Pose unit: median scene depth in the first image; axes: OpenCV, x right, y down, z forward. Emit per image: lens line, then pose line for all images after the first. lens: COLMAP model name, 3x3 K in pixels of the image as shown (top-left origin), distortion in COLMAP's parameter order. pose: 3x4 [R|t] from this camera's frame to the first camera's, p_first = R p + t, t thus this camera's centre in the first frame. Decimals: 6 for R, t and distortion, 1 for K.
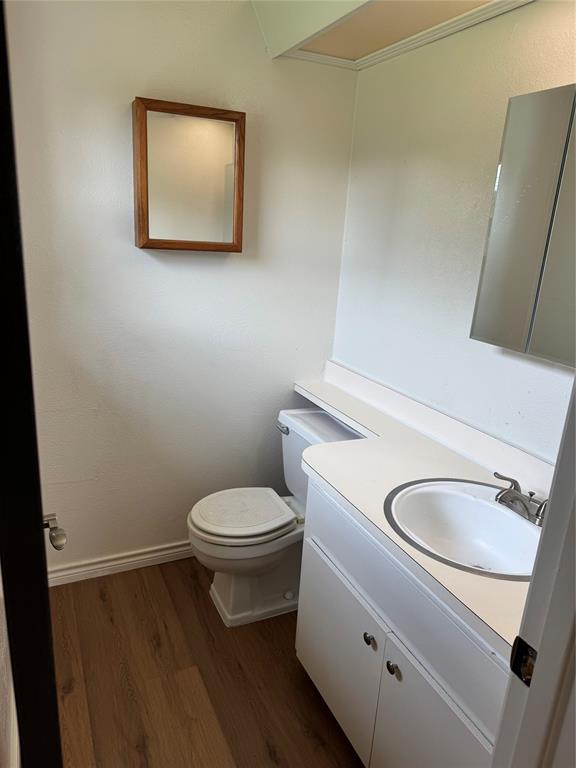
lens RADIAL K [[542.2, 0, 286.6], [0, 542.2, 389.7], [0, 0, 1]] dist [0.099480, -0.128738]
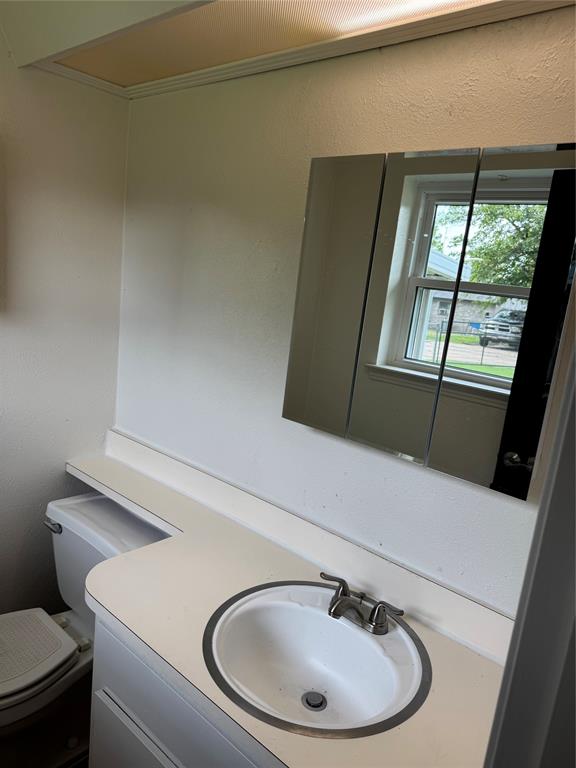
lens RADIAL K [[542.2, 0, 286.6], [0, 542.2, 389.7], [0, 0, 1]] dist [0.099480, -0.128738]
pose [[0.916862, -0.045003, 0.396659, -0.005312], [0.063826, 0.997369, -0.034376, -0.084260], [-0.394068, 0.056835, 0.917322, 0.144691]]
